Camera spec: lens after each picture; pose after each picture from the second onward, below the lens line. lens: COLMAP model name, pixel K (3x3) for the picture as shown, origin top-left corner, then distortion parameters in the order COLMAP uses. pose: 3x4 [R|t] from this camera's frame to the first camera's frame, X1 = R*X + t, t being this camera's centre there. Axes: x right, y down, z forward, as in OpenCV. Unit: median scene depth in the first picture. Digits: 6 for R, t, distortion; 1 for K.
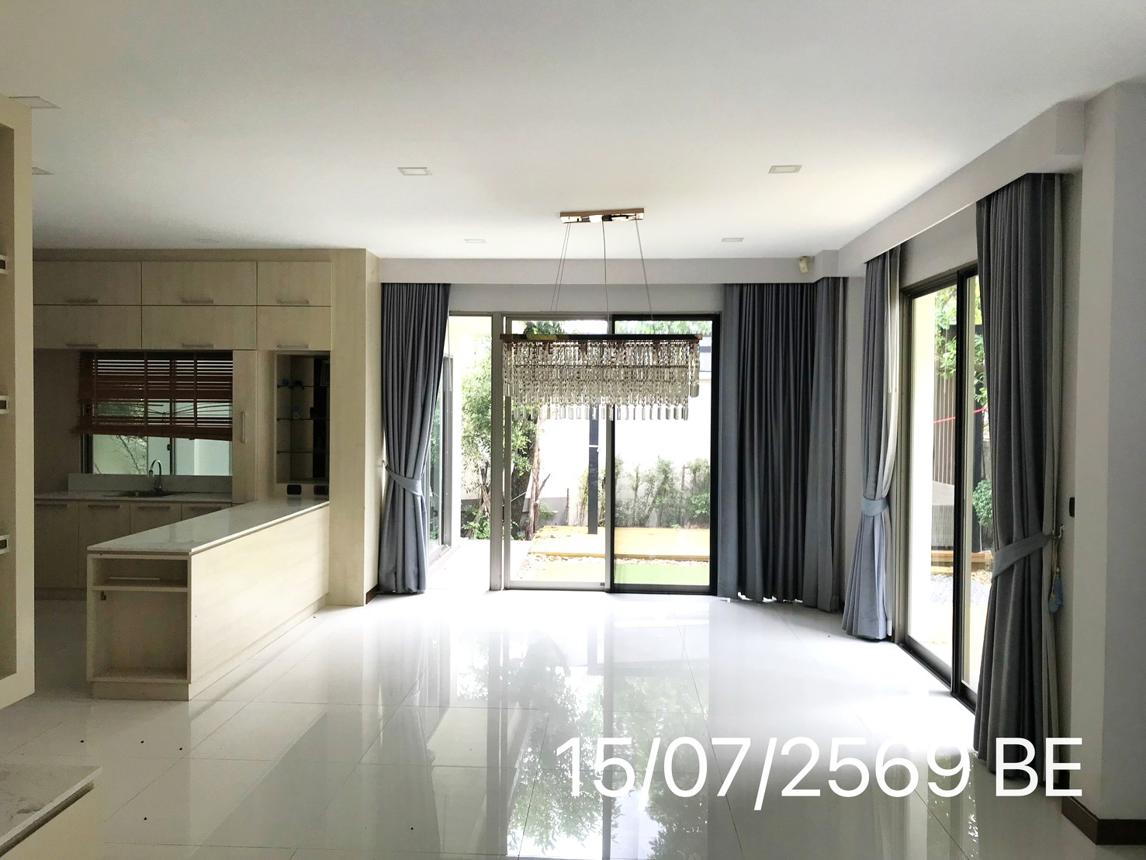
lens RADIAL K [[927.9, 0, 569.0], [0, 927.9, 422.5], [0, 0, 1]] dist [0.011325, -0.002873]
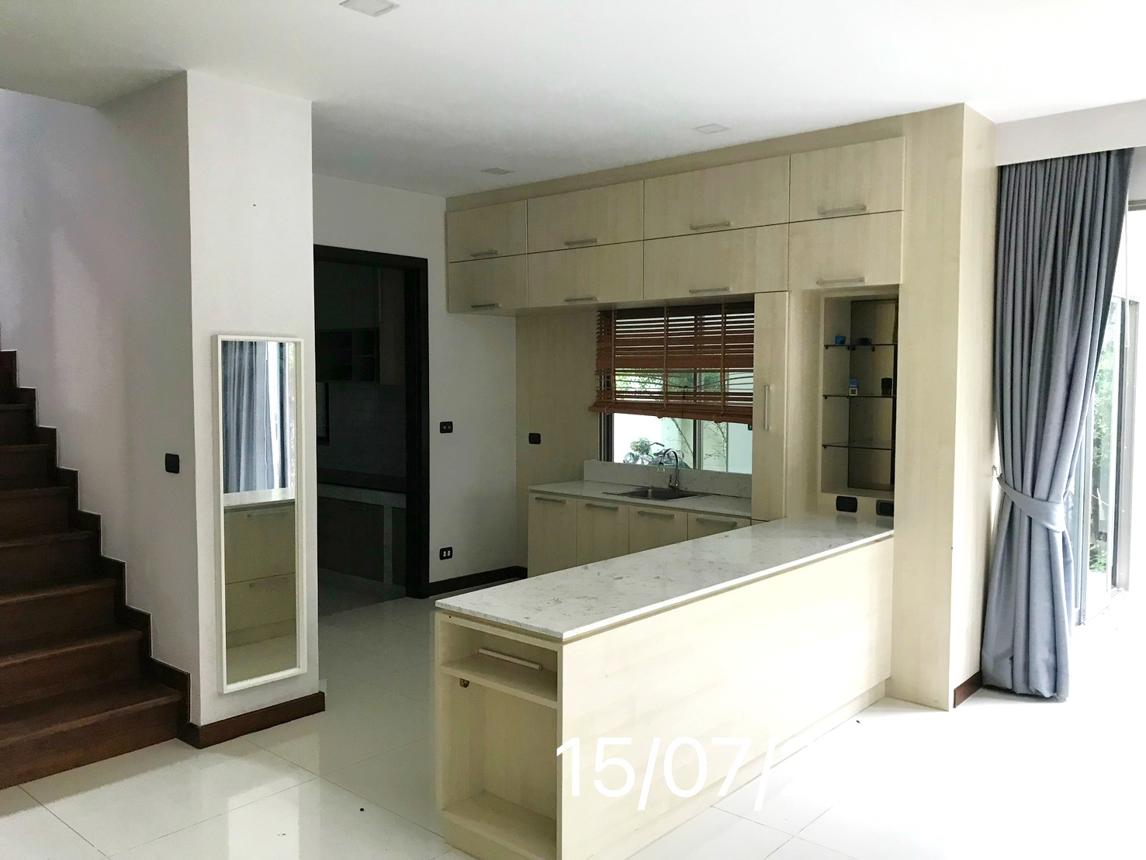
lens RADIAL K [[927.9, 0, 569.0], [0, 927.9, 422.5], [0, 0, 1]] dist [0.011325, -0.002873]
pose [[0.779879, 0.025148, -0.625425, -0.040638], [-0.007931, 0.999509, 0.030301, -0.003287], [0.625880, -0.018671, 0.779696, 0.369449]]
